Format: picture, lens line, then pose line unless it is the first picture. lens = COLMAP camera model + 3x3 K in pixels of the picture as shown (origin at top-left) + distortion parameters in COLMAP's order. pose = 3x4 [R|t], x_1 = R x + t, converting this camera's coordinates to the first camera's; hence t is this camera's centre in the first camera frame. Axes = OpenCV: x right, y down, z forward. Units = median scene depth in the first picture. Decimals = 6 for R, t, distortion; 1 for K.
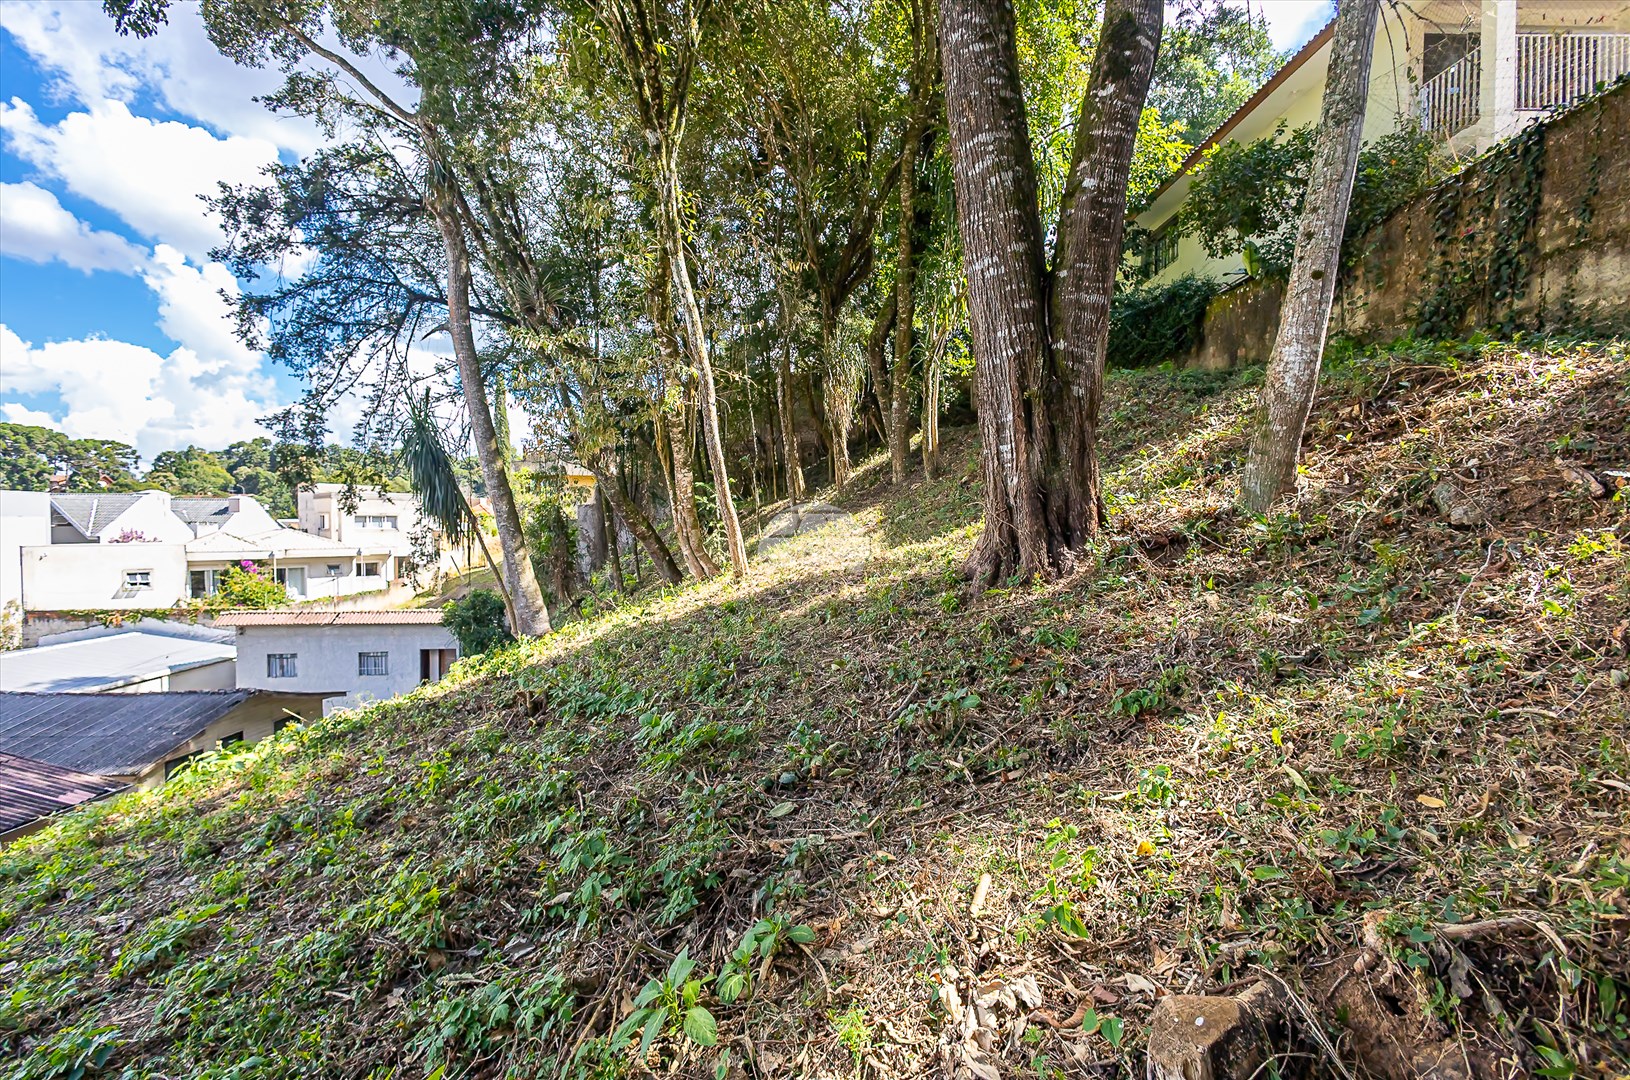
lens RADIAL K [[741.5, 0, 812.1], [0, 741.5, 546.3], [0, 0, 1]] dist [0.012783, -0.006004]
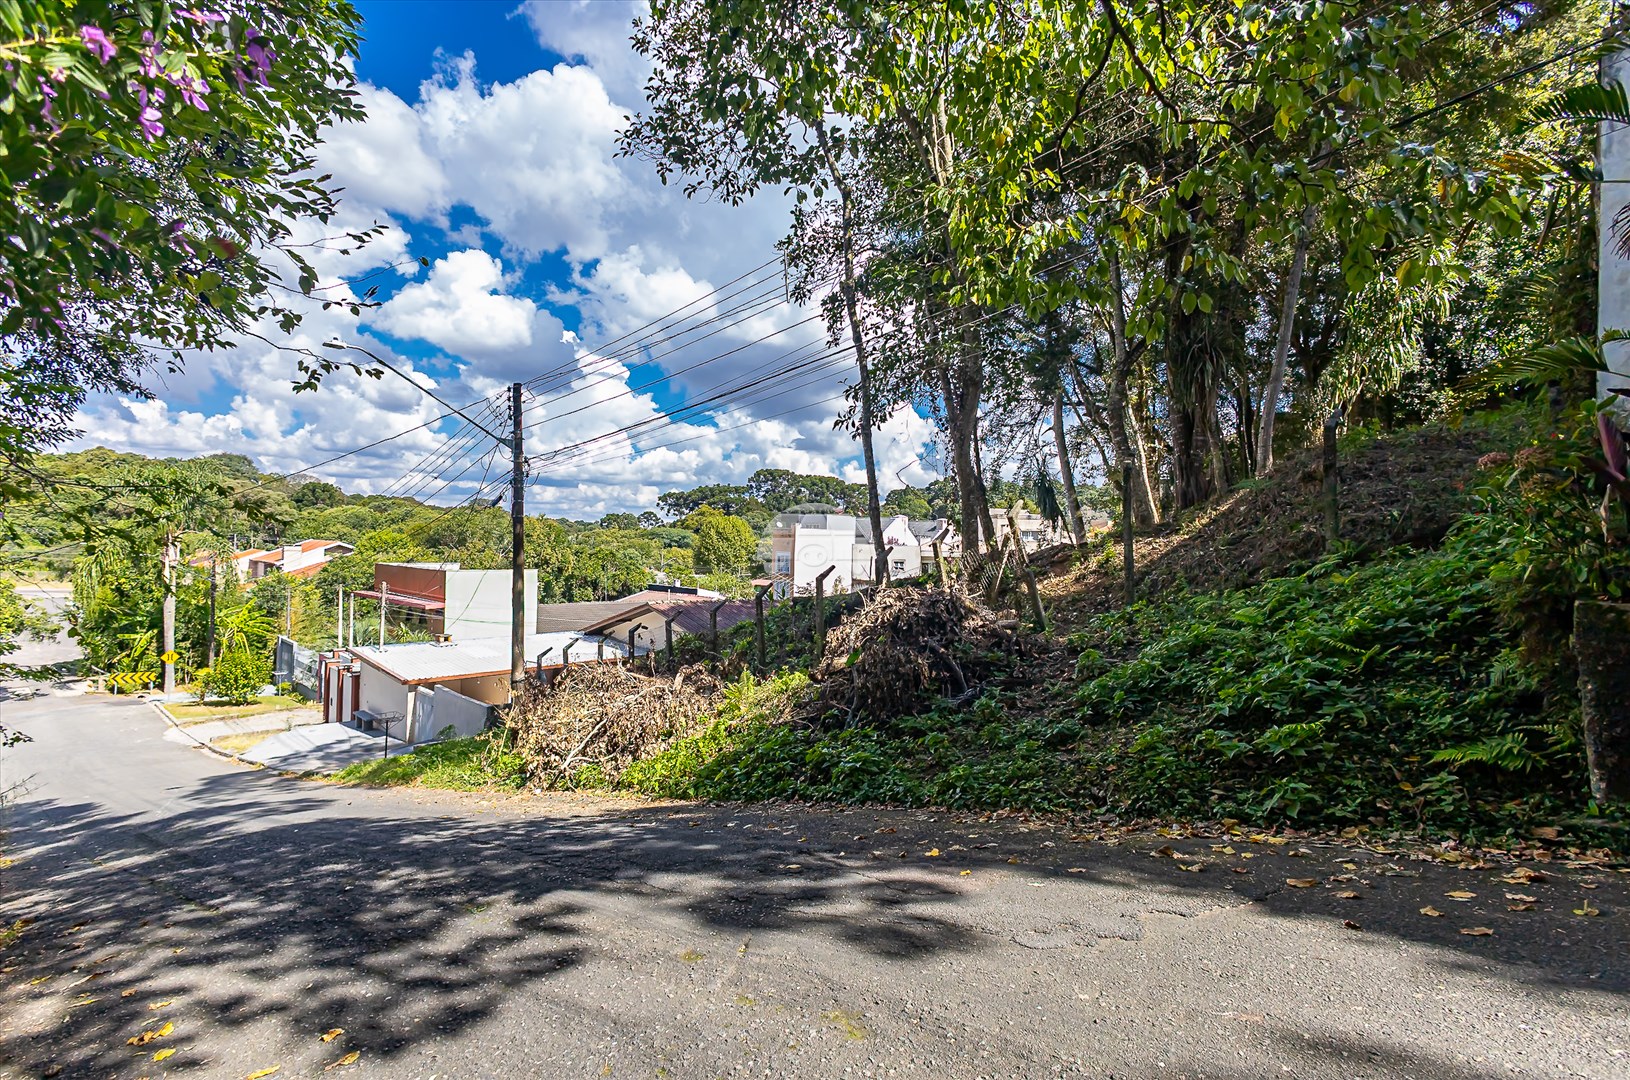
lens RADIAL K [[741.5, 0, 811.2], [0, 741.5, 541.3], [0, 0, 1]] dist [0.012783, -0.006004]
pose [[0.686619, 0.013828, -0.726885, 0.207111], [-0.044140, 0.998768, -0.022695, 0.038933], [0.725676, 0.047668, 0.686384, -0.335804]]
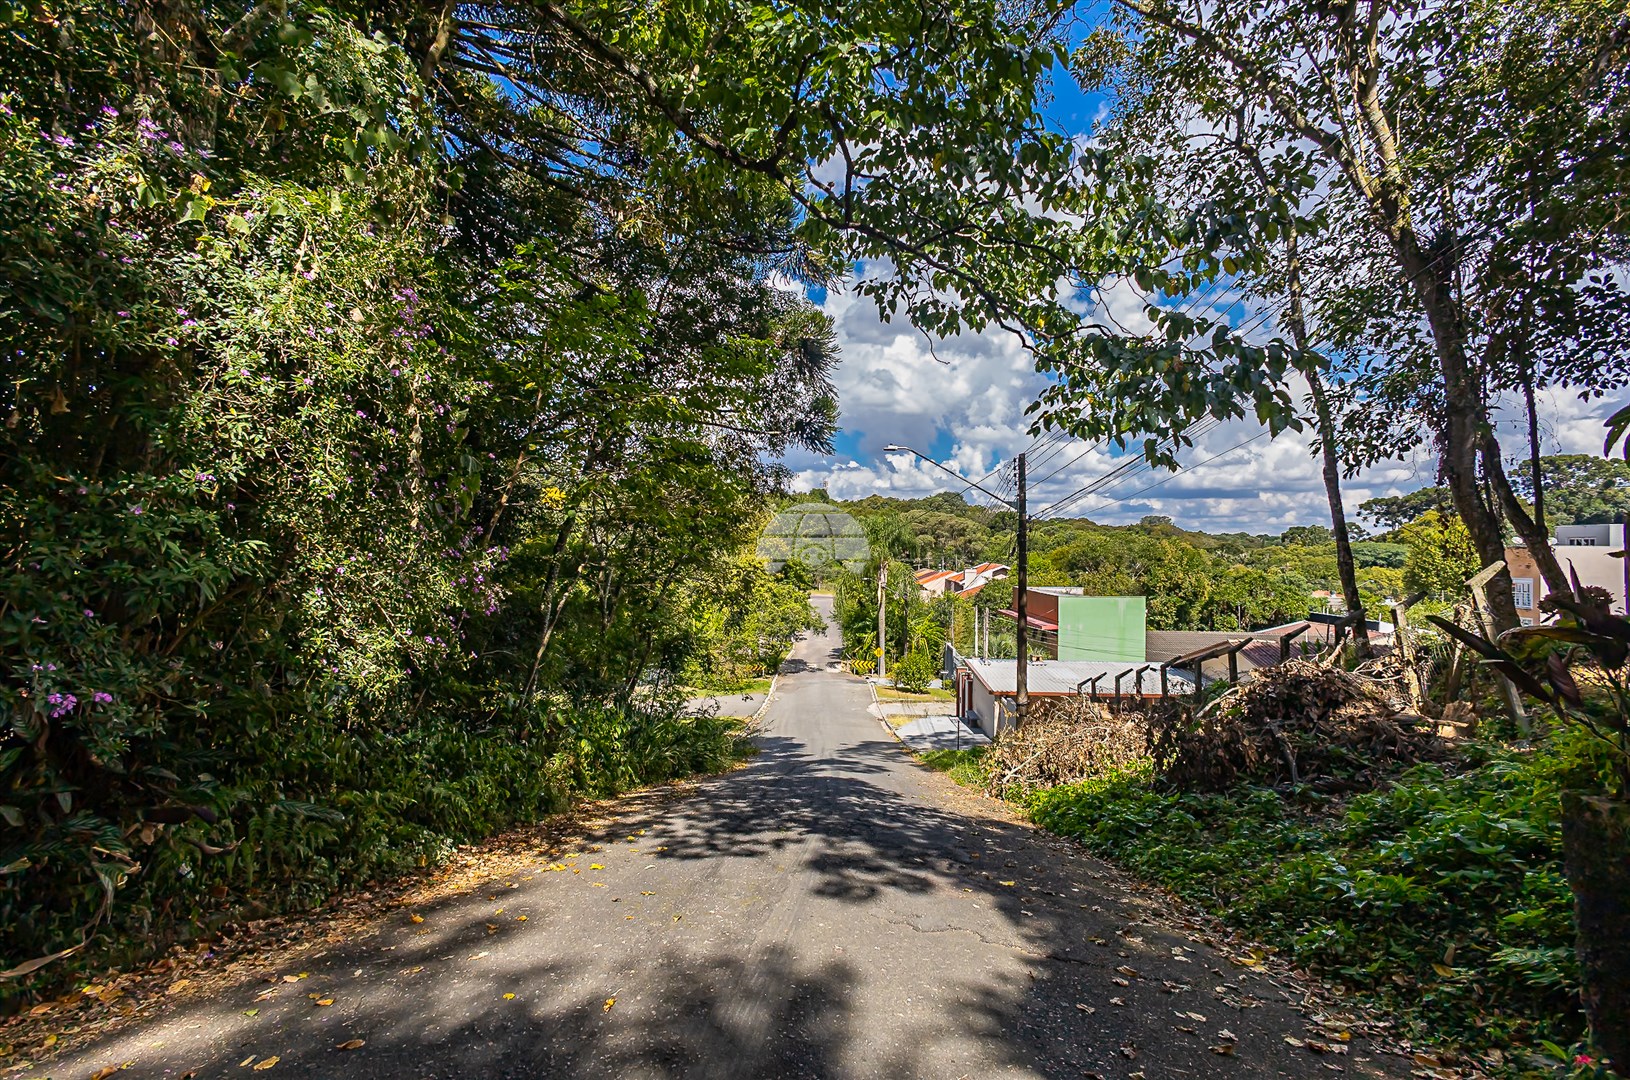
lens RADIAL K [[741.5, 0, 813.4], [0, 741.5, 547.1], [0, 0, 1]] dist [0.012783, -0.006004]
pose [[-0.093225, -0.003837, -0.995638, 0.299115], [-0.037660, 0.999291, -0.000325, 0.015336], [0.994933, 0.037466, -0.093303, -0.260322]]
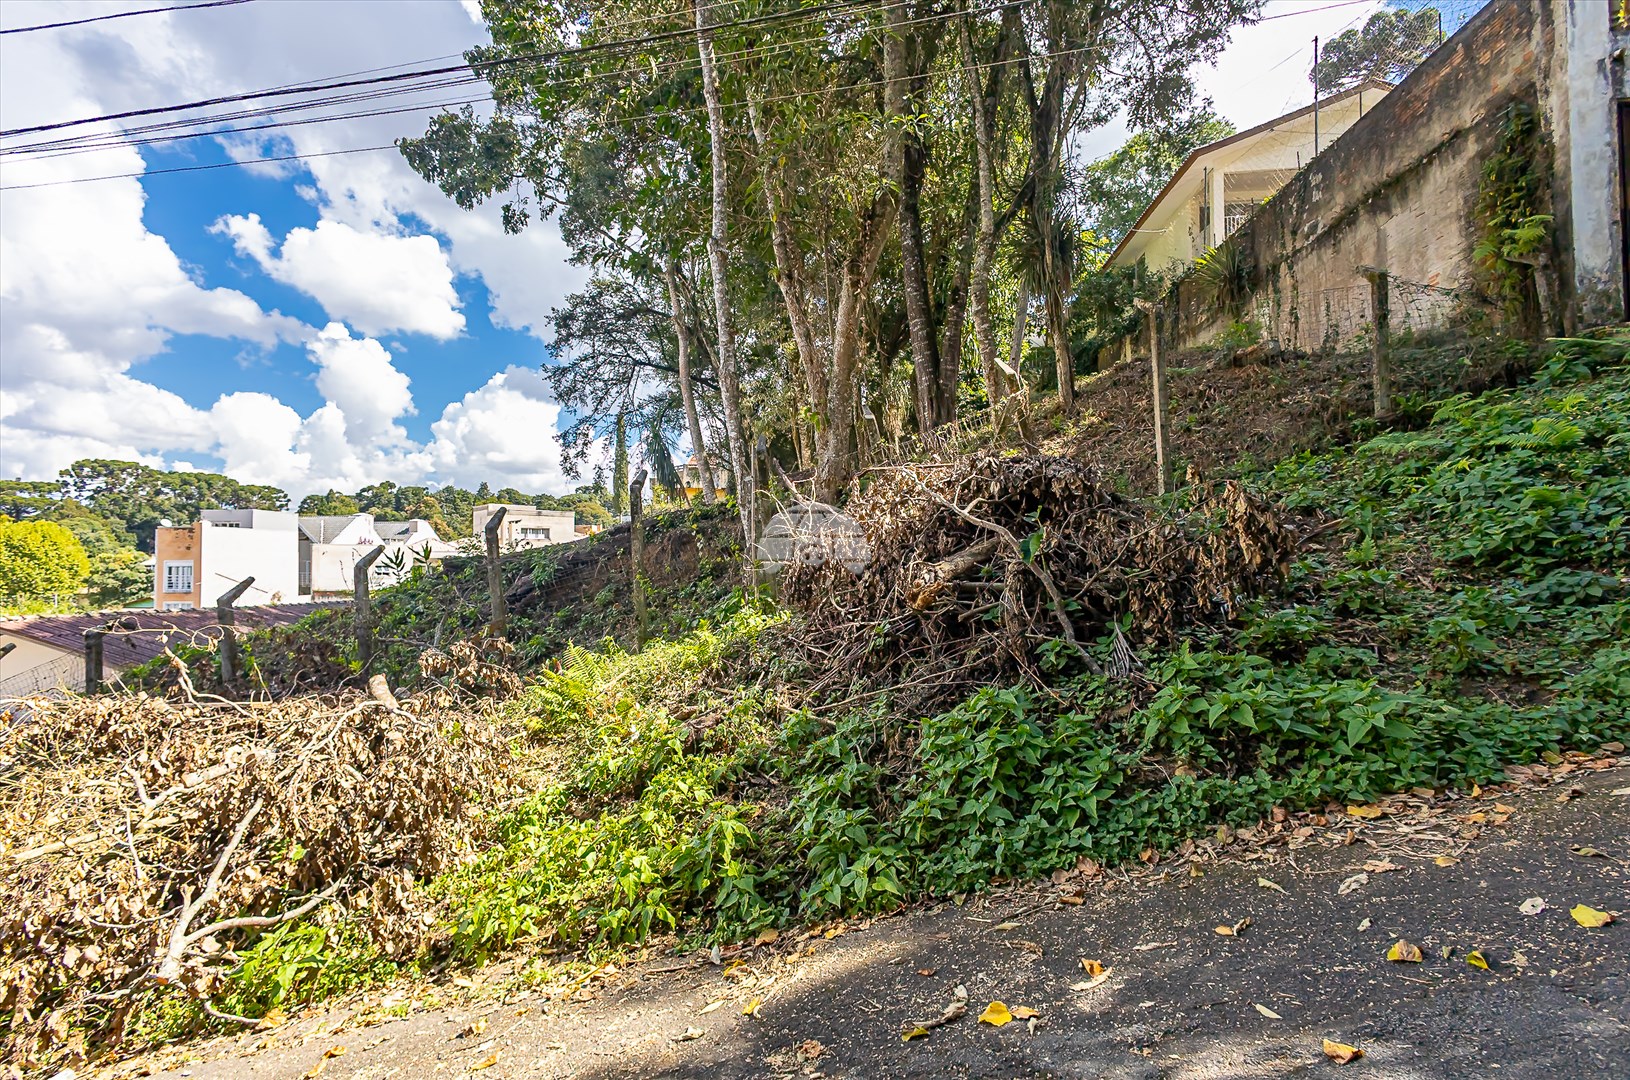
lens RADIAL K [[741.5, 0, 811.5], [0, 741.5, 541.7], [0, 0, 1]] dist [0.012783, -0.006004]
pose [[0.995013, -0.010315, -0.099212, 0.010730], [0.004635, 0.998346, -0.057309, 0.078384], [0.099639, 0.056563, 0.993415, -0.286277]]
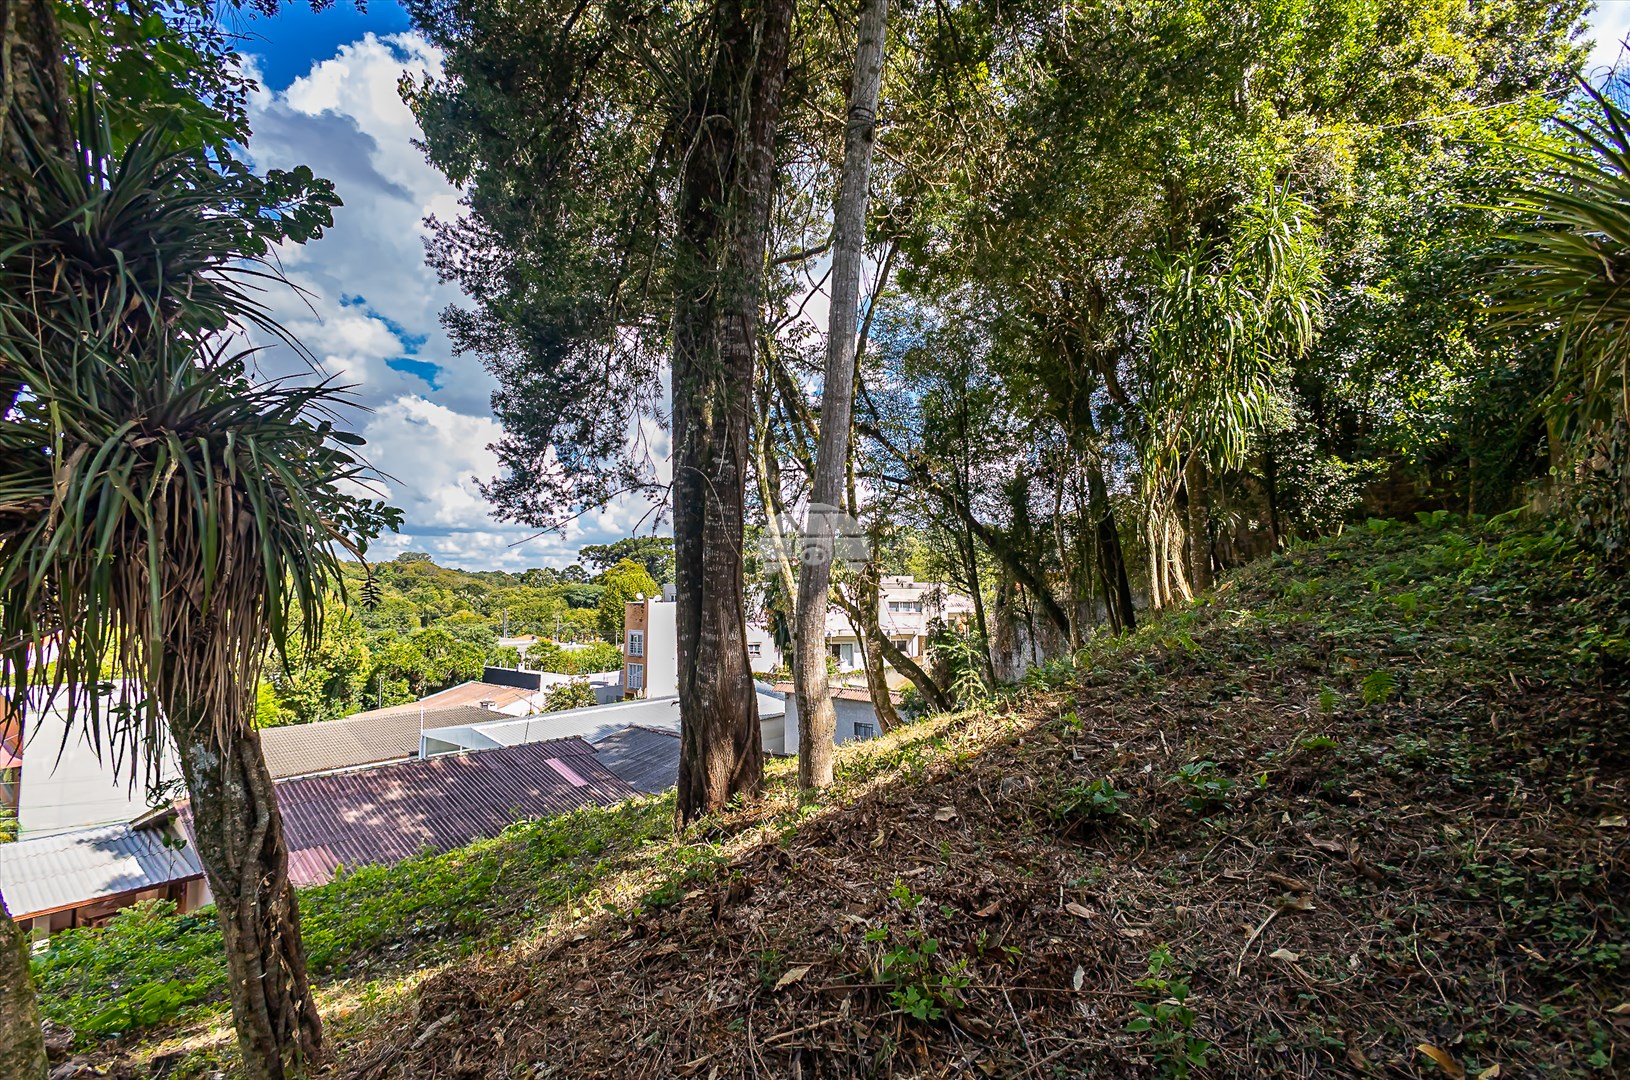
lens RADIAL K [[741.5, 0, 812.3], [0, 741.5, 541.1], [0, 0, 1]] dist [0.012783, -0.006004]
pose [[0.731323, -0.044027, -0.680608, 0.181368], [-0.018565, 0.996260, -0.084393, -0.049060], [0.681778, 0.074354, 0.727770, 0.015174]]
